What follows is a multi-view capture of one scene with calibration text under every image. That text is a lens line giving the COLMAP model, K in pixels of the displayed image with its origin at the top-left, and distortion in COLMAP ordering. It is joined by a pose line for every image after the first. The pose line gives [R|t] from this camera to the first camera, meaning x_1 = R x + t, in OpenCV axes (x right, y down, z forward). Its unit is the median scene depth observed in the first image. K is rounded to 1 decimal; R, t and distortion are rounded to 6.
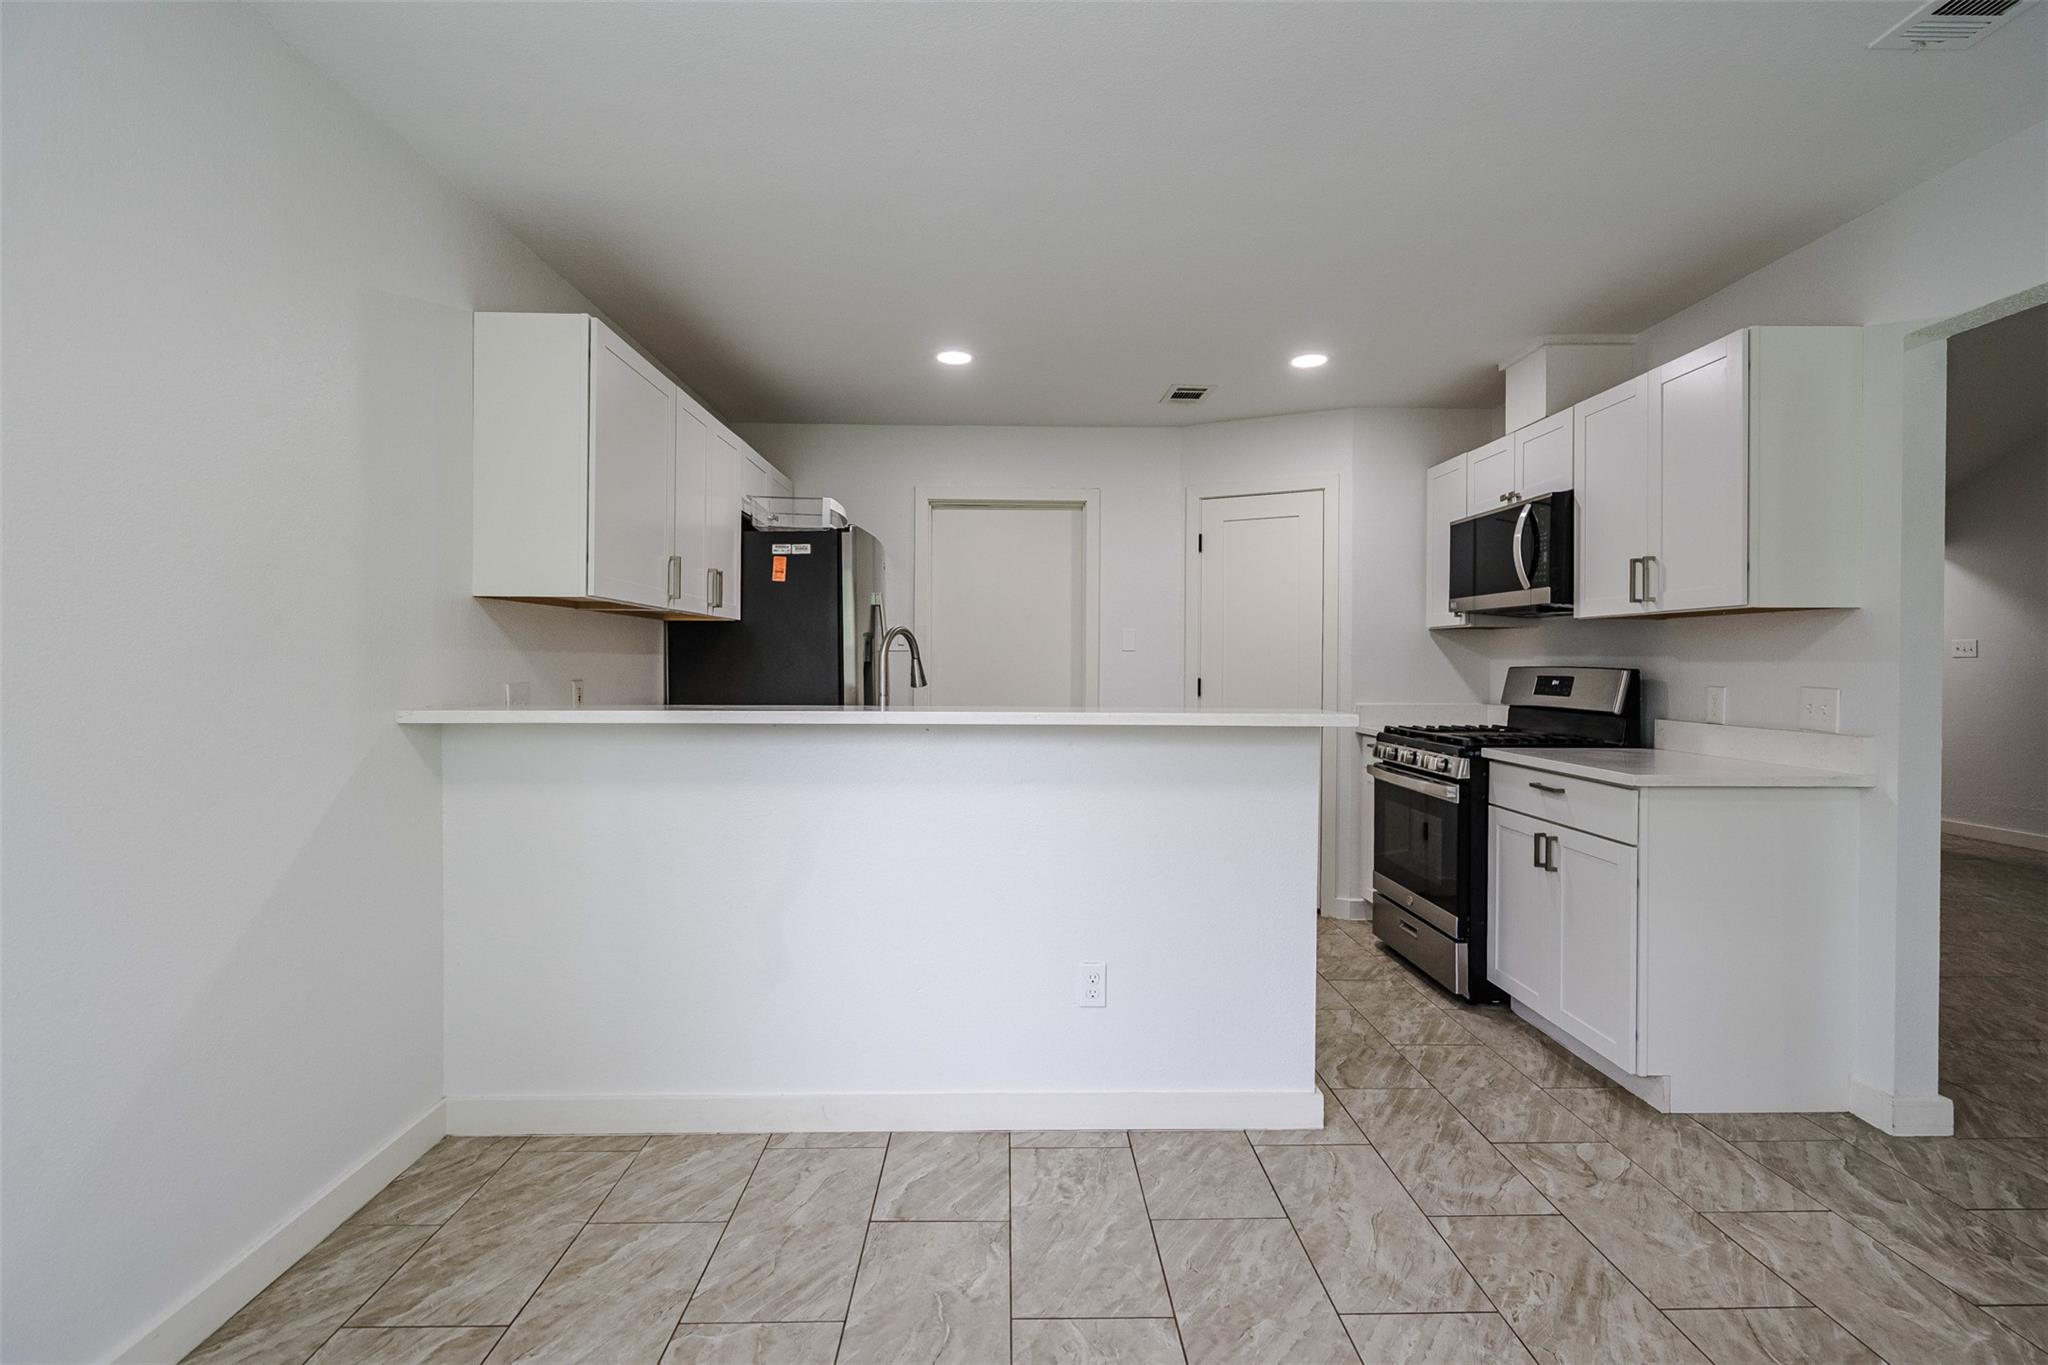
lens RADIAL K [[926.6, 0, 1027.5], [0, 926.6, 666.5], [0, 0, 1]] dist [-0.002464, 0.000447]
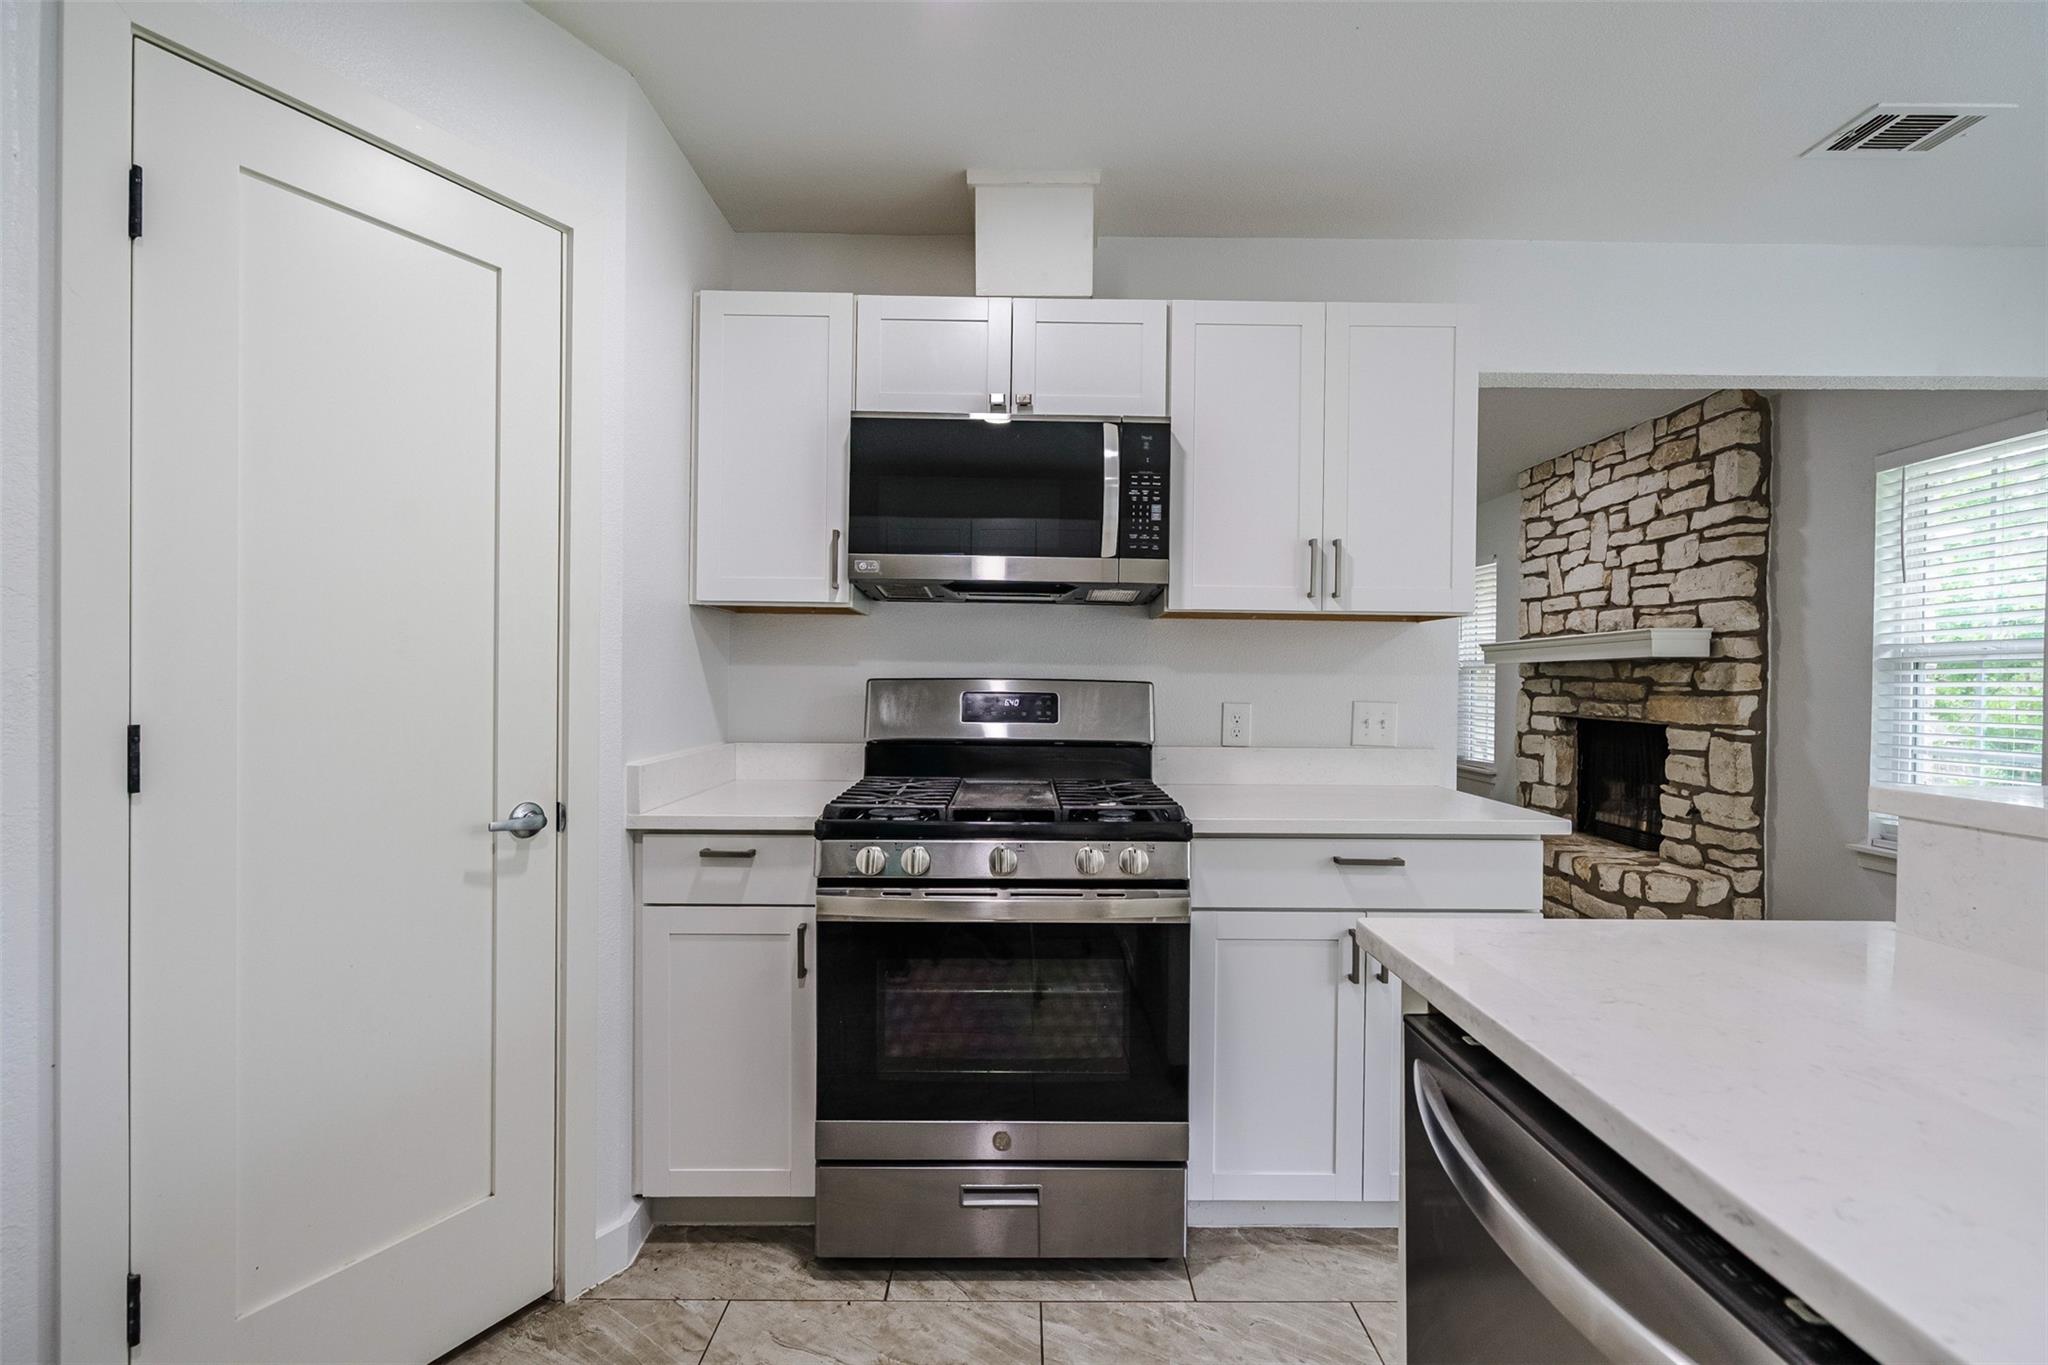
lens RADIAL K [[919.5, 0, 1028.5], [0, 919.5, 684.6], [0, 0, 1]] dist [-0.008964, 0.003499]
pose [[0.016784, -0.013333, 0.999770, -0.122220], [-0.006644, 0.999888, 0.013446, -0.006154], [-0.999837, -0.006868, 0.016694, 1.366136]]
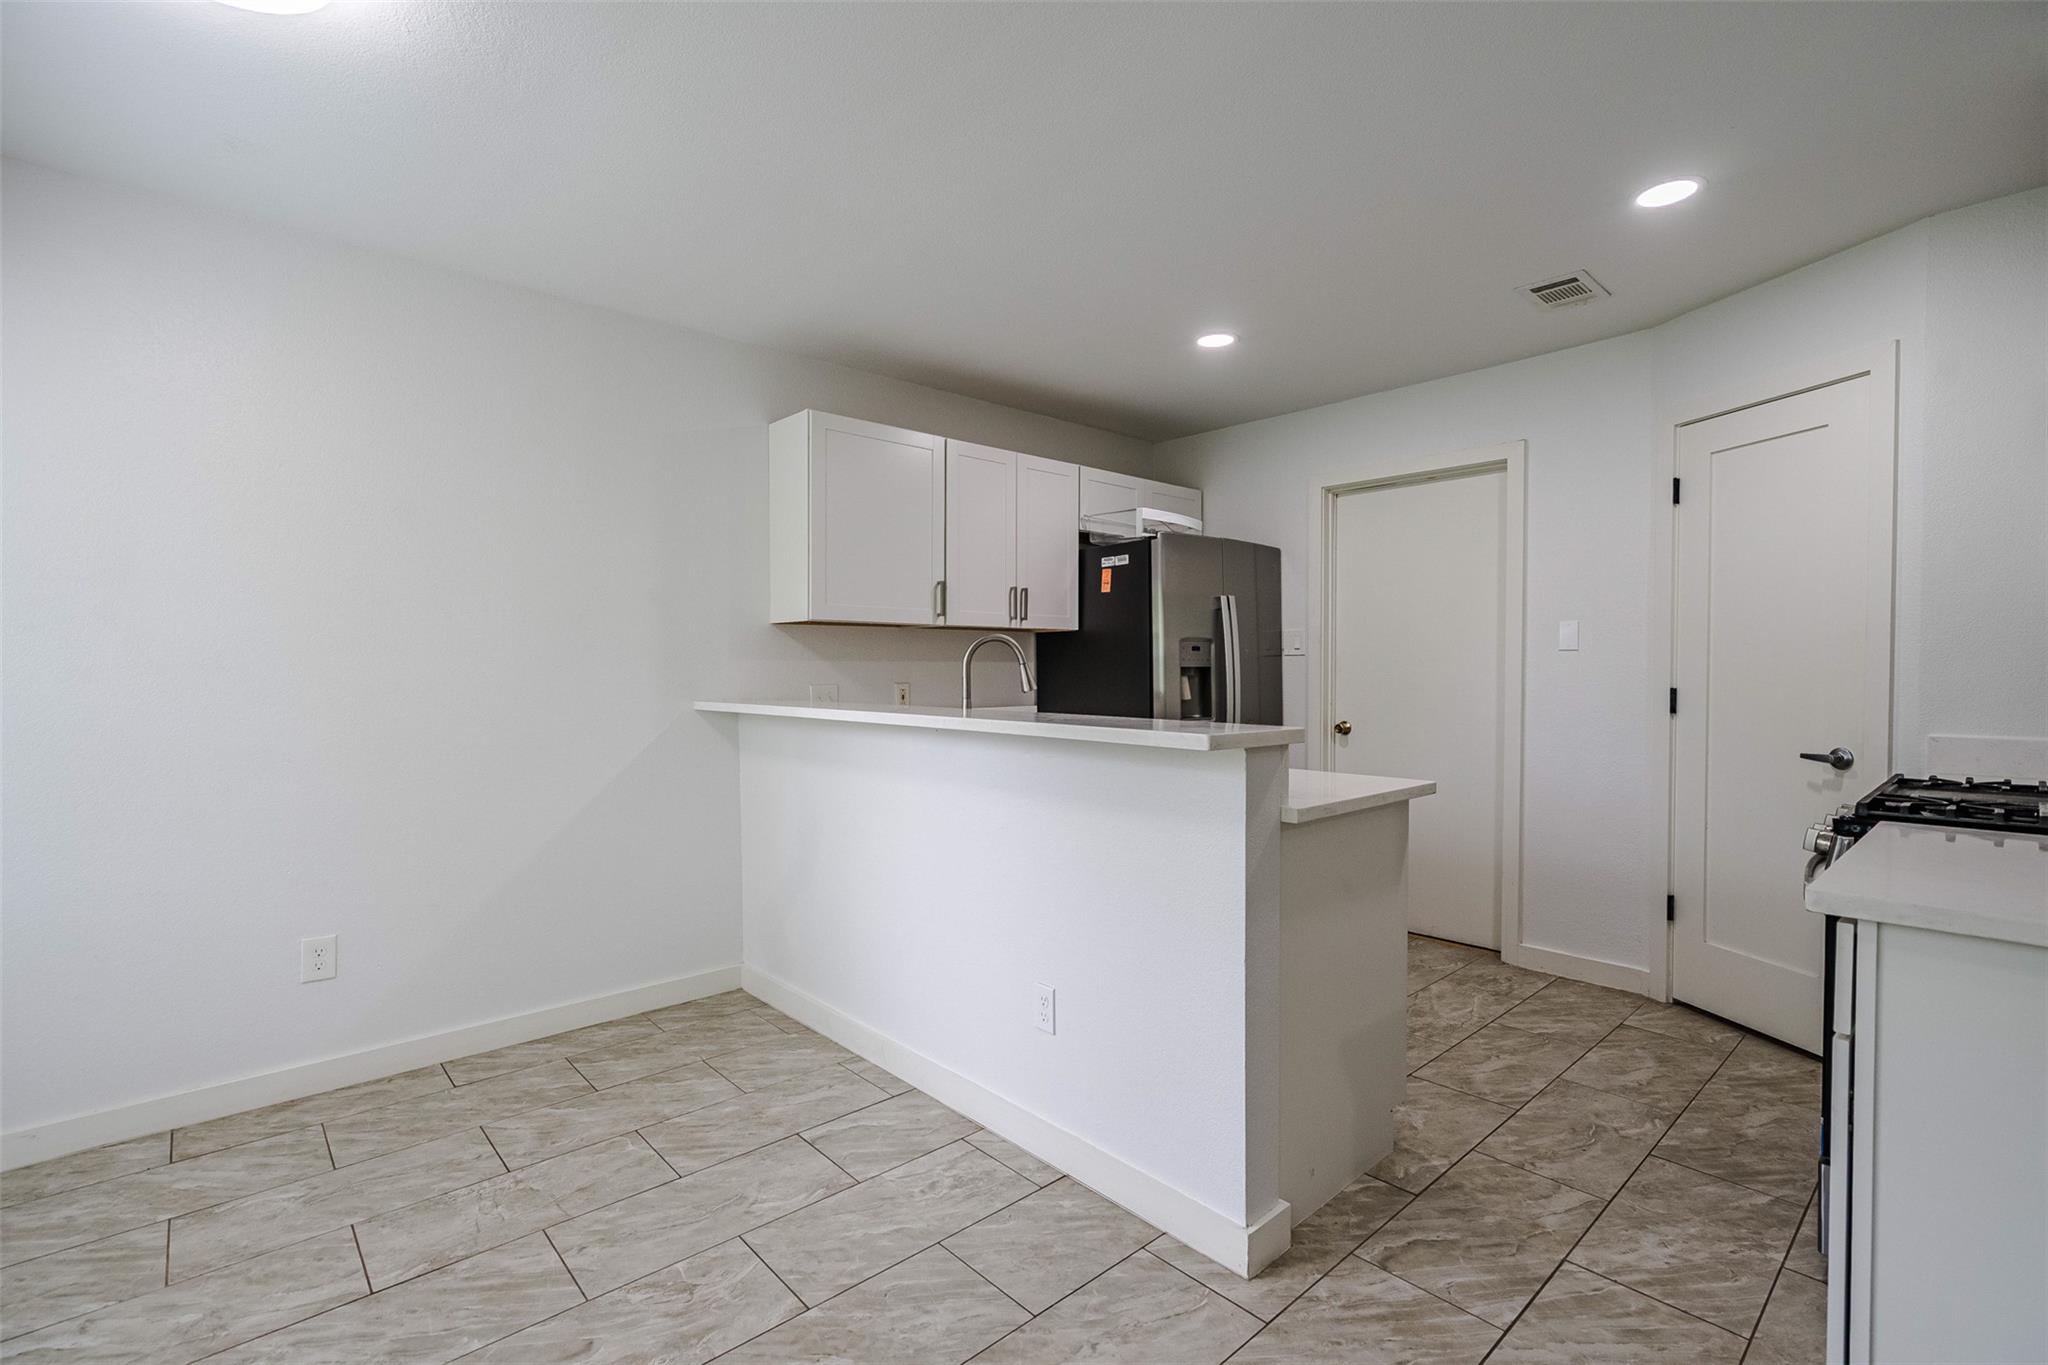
lens RADIAL K [[921.5, 0, 1027.4], [0, 921.5, 685.0], [0, 0, 1]] dist [-0.001965, 0.000581]
pose [[0.655272, 0.008359, -0.755347, 0.709739], [0.001854, 0.999918, 0.012674, 0.002360], [0.755391, -0.009706, 0.655202, 0.345372]]
